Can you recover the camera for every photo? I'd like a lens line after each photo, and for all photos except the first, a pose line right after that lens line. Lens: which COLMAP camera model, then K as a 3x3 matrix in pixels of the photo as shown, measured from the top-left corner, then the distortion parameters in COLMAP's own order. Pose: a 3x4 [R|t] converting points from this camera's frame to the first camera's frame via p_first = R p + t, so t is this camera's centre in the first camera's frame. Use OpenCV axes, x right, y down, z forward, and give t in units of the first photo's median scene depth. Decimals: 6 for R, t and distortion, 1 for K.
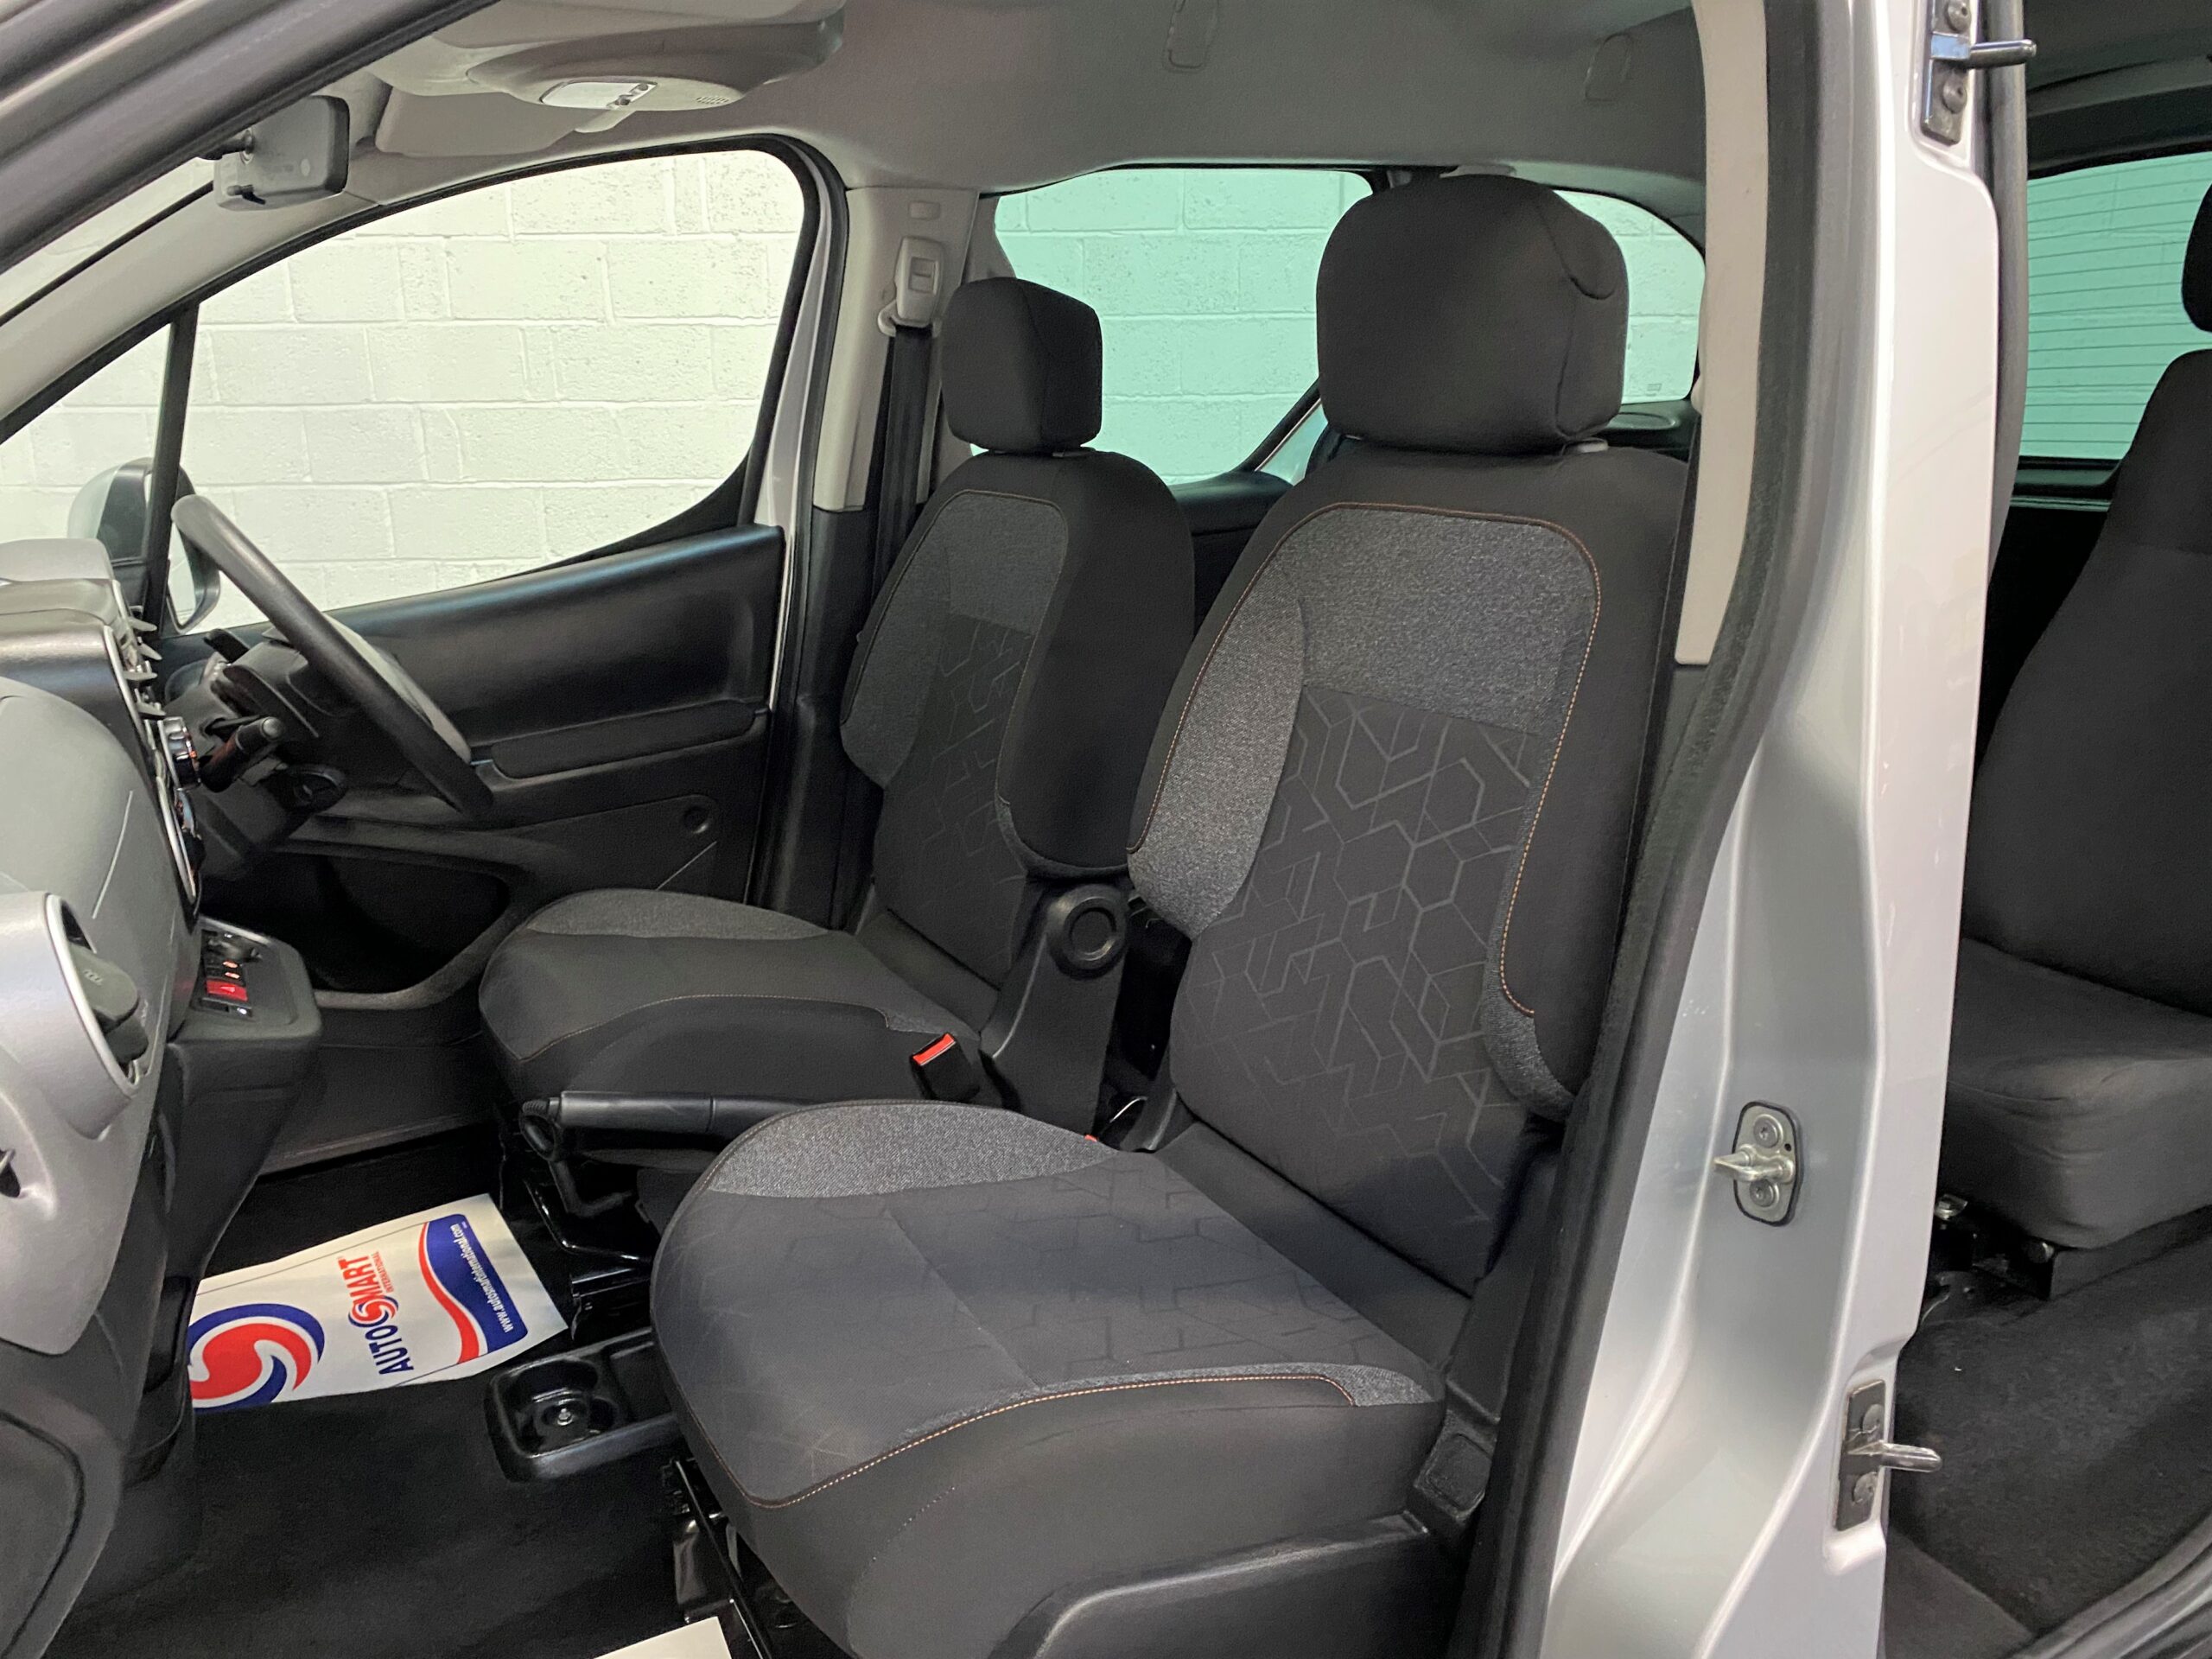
lens RADIAL K [[1659.6, 0, 1095.0], [0, 1659.6, 831.4], [0, 0, 1]] dist [0.053607, -0.076714]
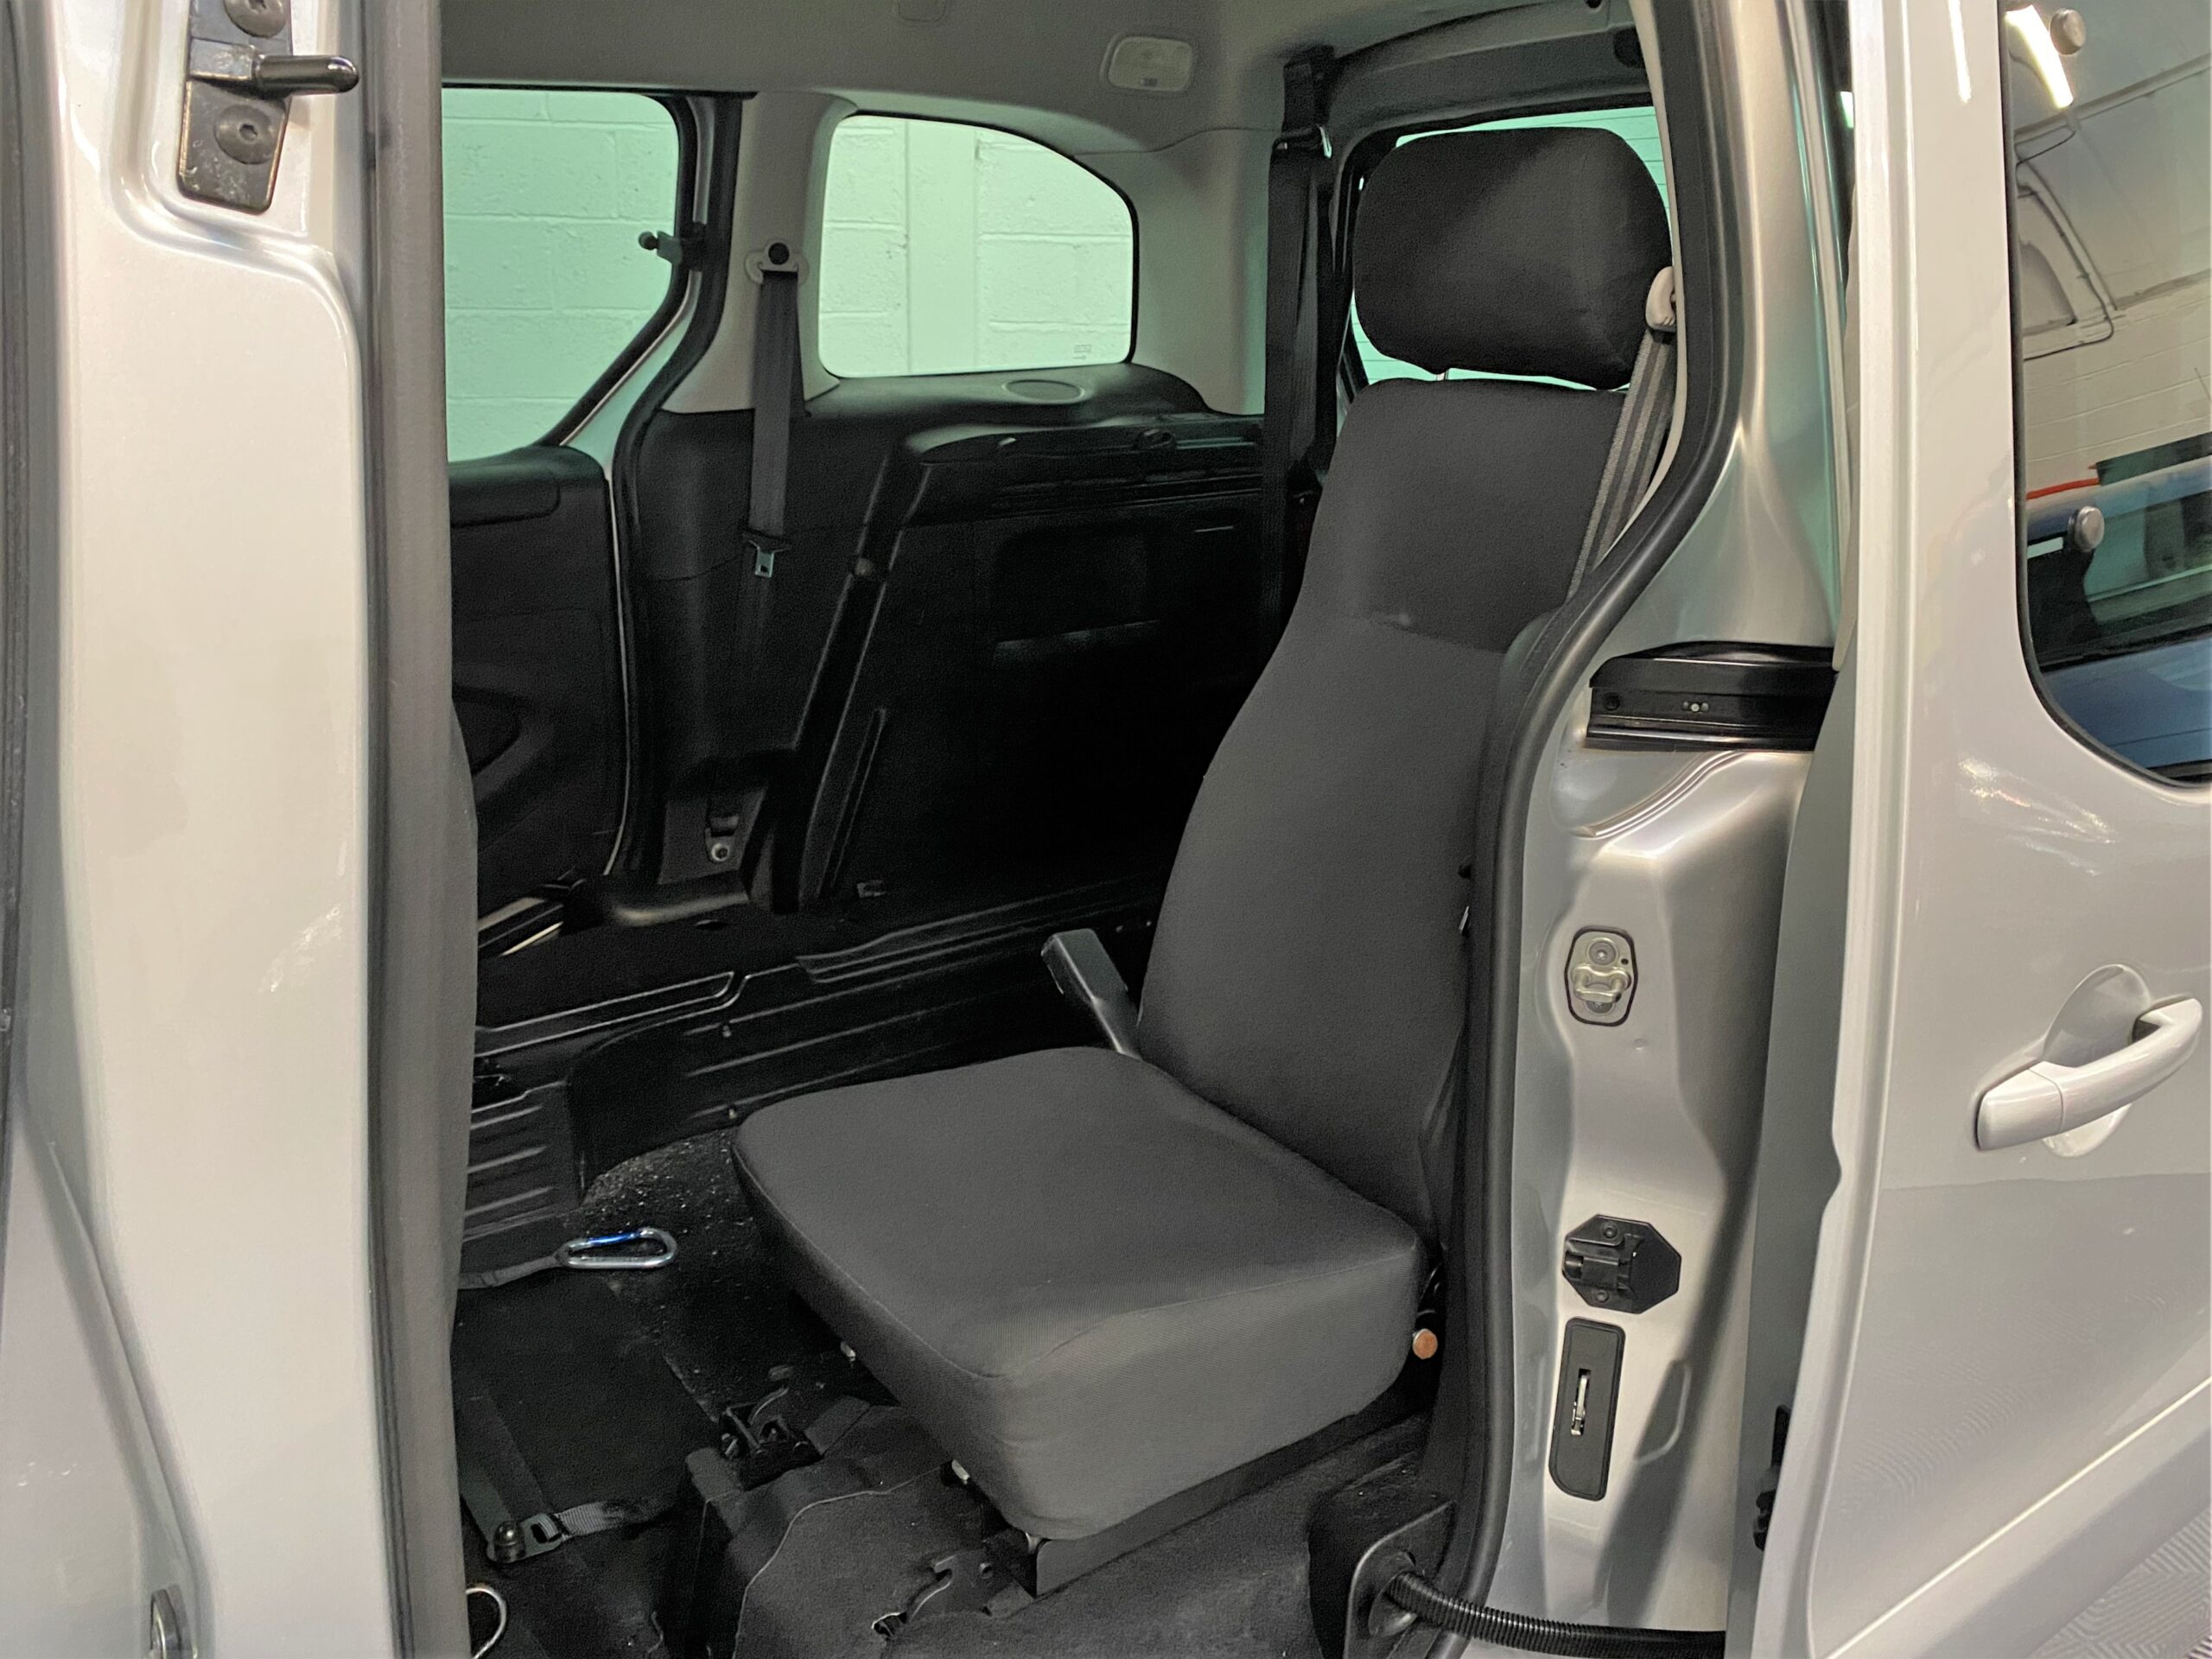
lens RADIAL K [[1730.5, 0, 1077.1], [0, 1730.5, 820.7], [0, 0, 1]] dist [0.009770, -0.002997]
pose [[0.993664, -0.011175, 0.111838, 0.370907], [0.005780, 0.998809, 0.048450, -0.100514], [-0.112246, -0.047497, 0.992545, 0.137788]]
